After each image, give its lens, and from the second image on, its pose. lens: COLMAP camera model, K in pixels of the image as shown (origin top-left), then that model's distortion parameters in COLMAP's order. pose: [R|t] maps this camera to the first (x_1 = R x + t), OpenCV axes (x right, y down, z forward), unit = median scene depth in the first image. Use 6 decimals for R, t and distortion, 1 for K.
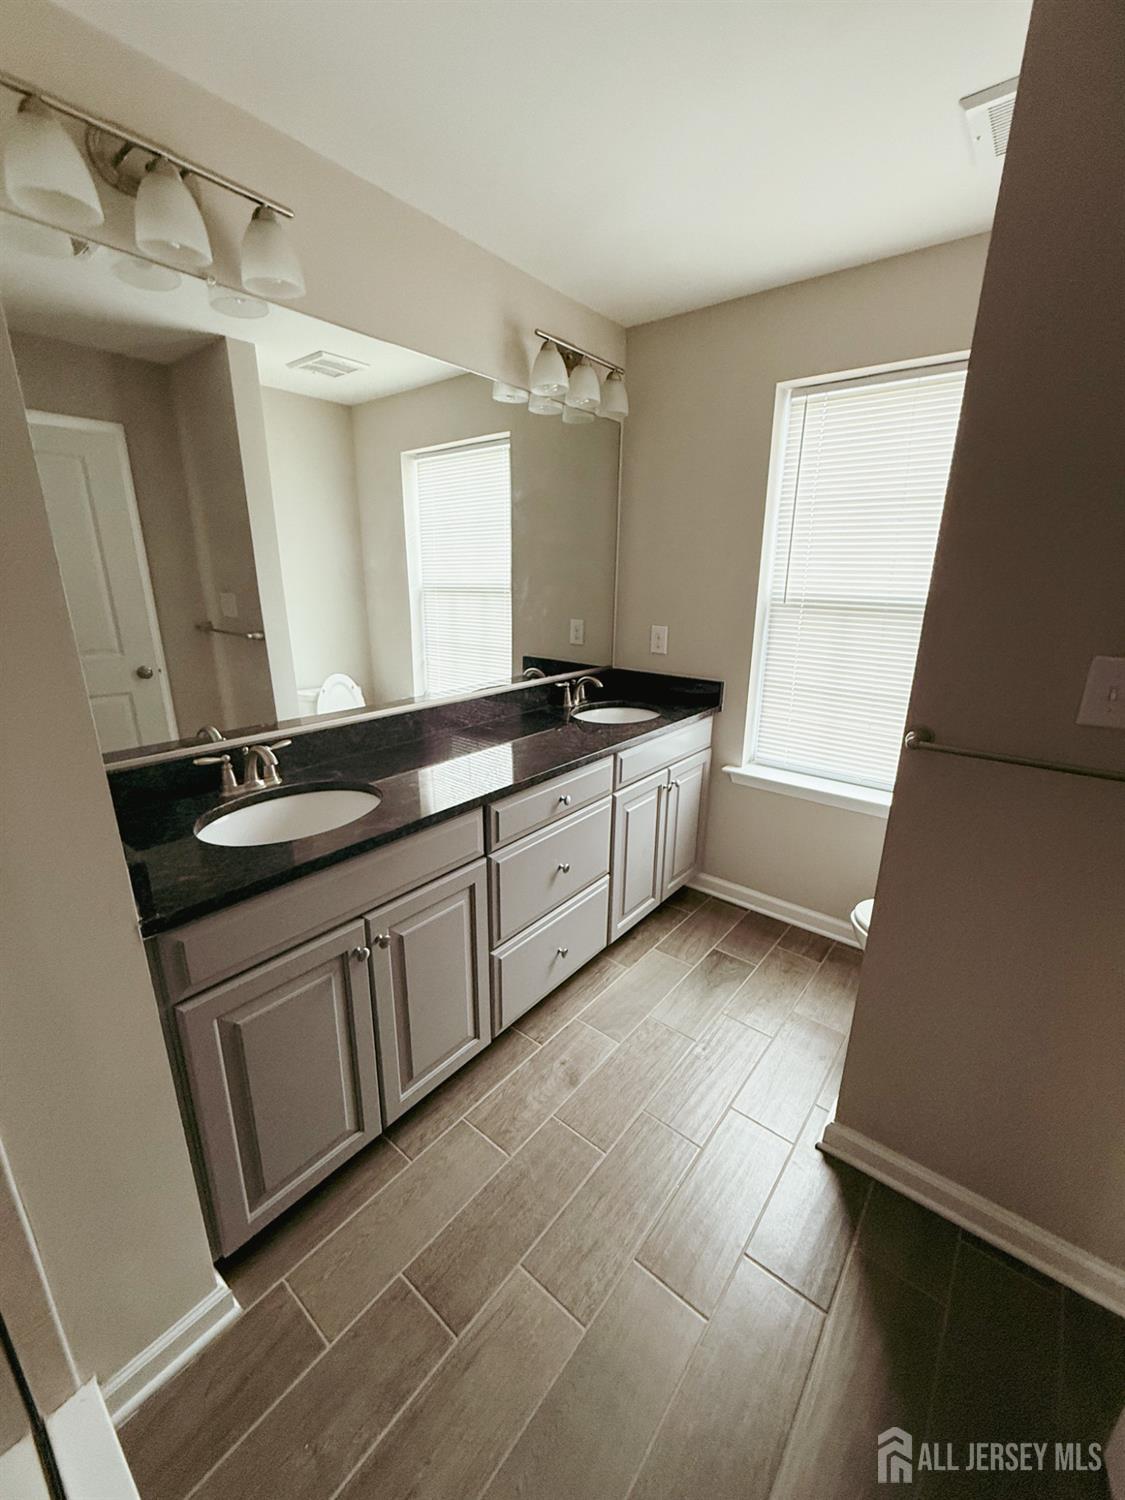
lens RADIAL K [[602.3, 0, 561.5], [0, 602.3, 749.1], [0, 0, 1]] dist [-0.003726, 0.000575]
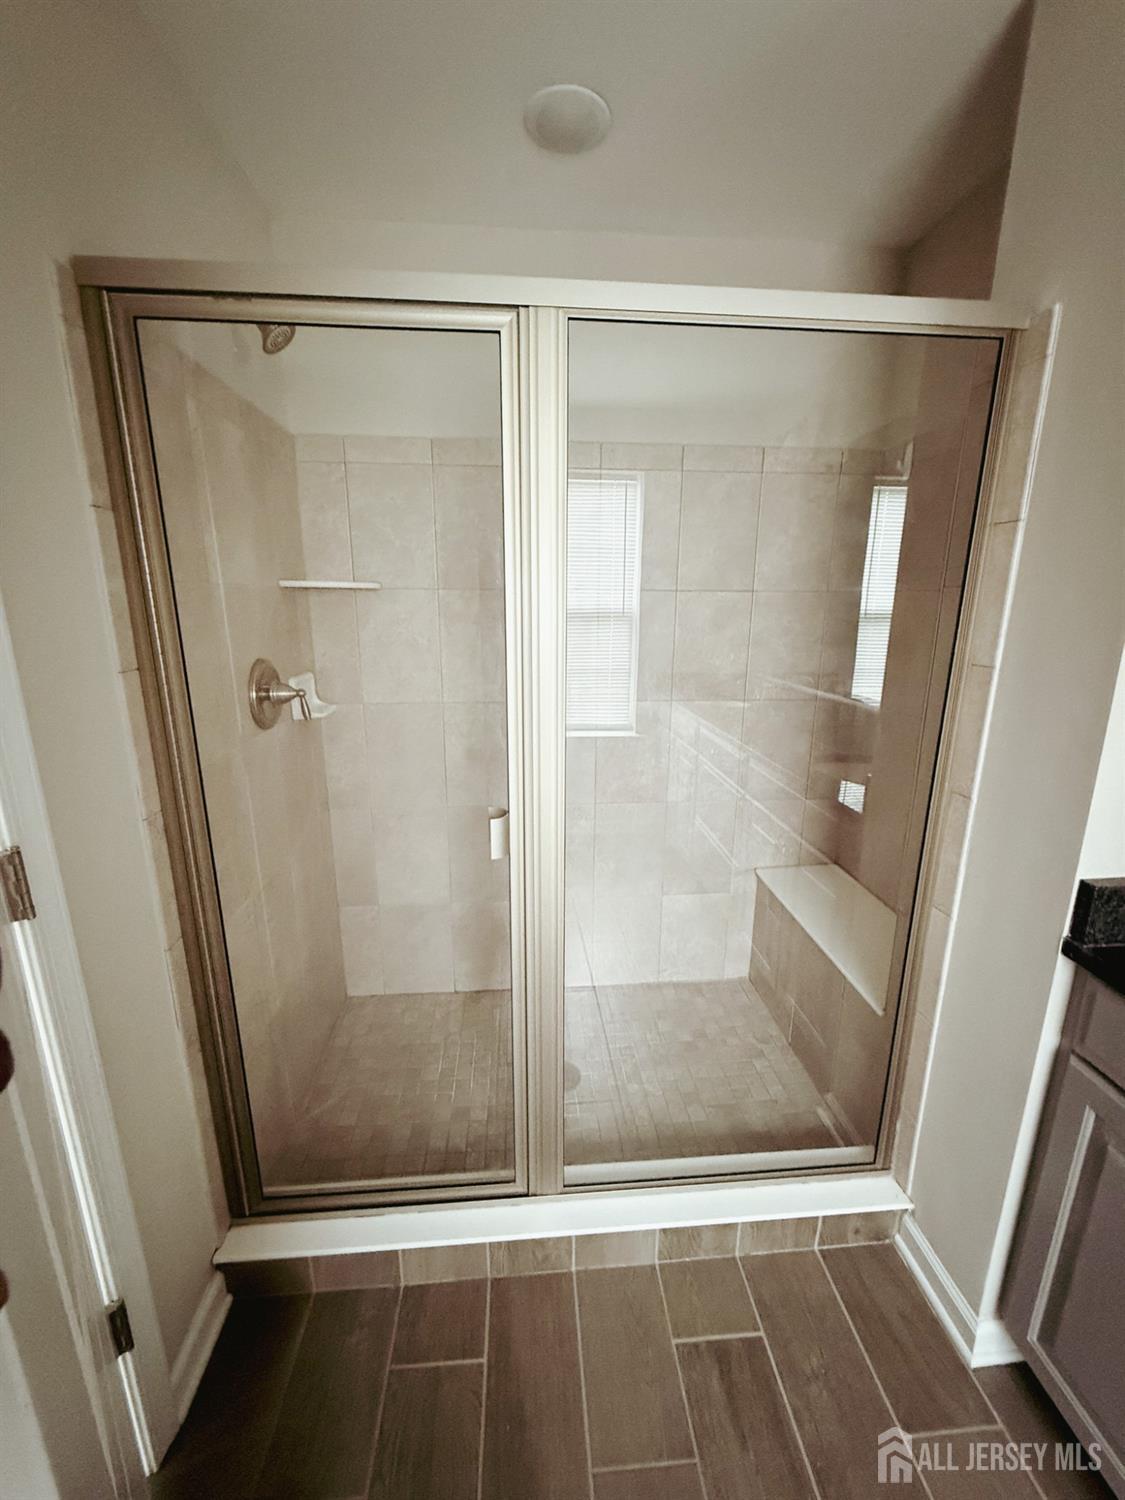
lens RADIAL K [[602.3, 0, 563.5], [0, 602.3, 747.7], [0, 0, 1]] dist [-0.003726, 0.000575]
pose [[-0.725419, 0.148240, -0.672155, 0.488403], [-0.208203, 0.883528, 0.419559, -0.216920], [0.656063, 0.444300, -0.610065, 0.836989]]
